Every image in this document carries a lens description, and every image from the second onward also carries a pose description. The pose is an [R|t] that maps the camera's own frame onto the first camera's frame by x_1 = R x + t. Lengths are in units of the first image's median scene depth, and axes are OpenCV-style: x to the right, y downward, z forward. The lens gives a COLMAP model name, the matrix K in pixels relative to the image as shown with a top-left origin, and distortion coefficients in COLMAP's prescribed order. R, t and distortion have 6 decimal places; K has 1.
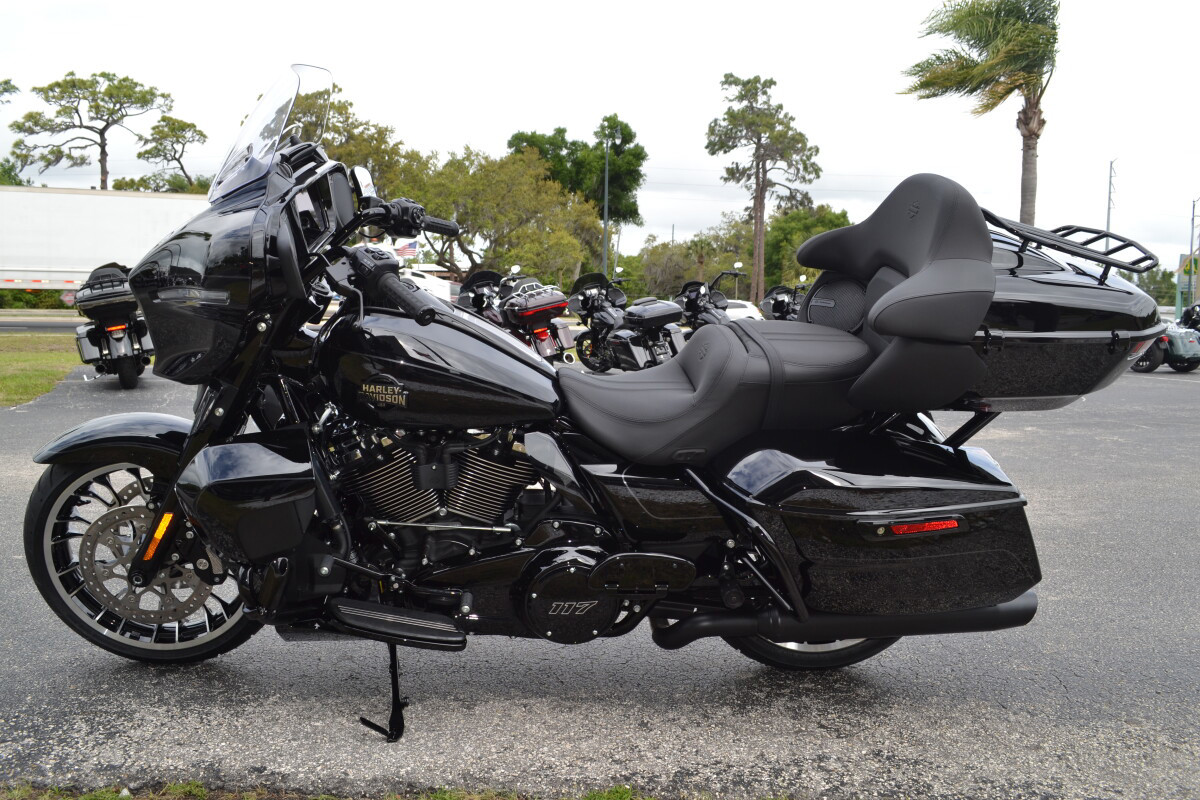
lens RADIAL K [[1011.9, 0, 603.2], [0, 1011.9, 392.4], [0, 0, 1]] dist [-0.097499, 0.031166]
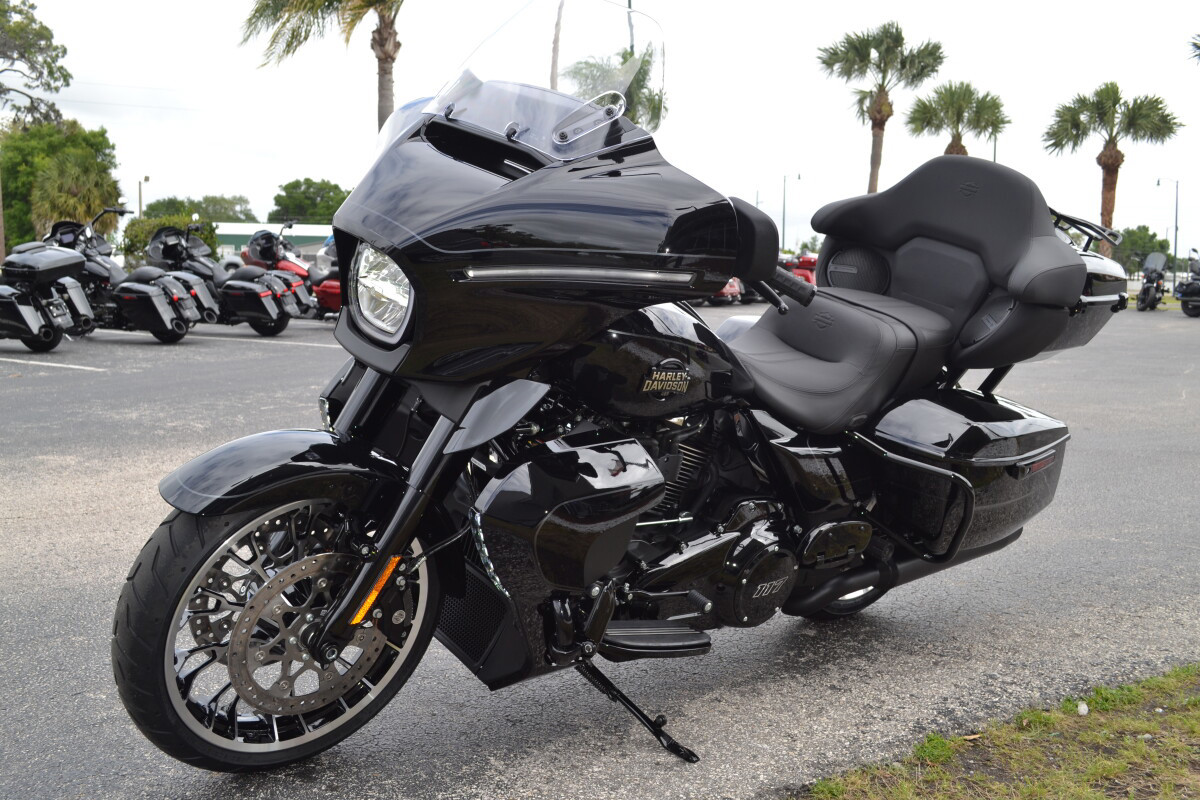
lens RADIAL K [[1177.2, 0, 613.4], [0, 1177.2, 409.3], [0, 0, 1]] dist [-0.079298, 0.000000]
pose [[0.797361, -0.077238, 0.598540, -0.784456], [0.045028, 0.996626, 0.068623, -0.042742], [-0.601820, -0.027767, 0.798149, 0.170632]]
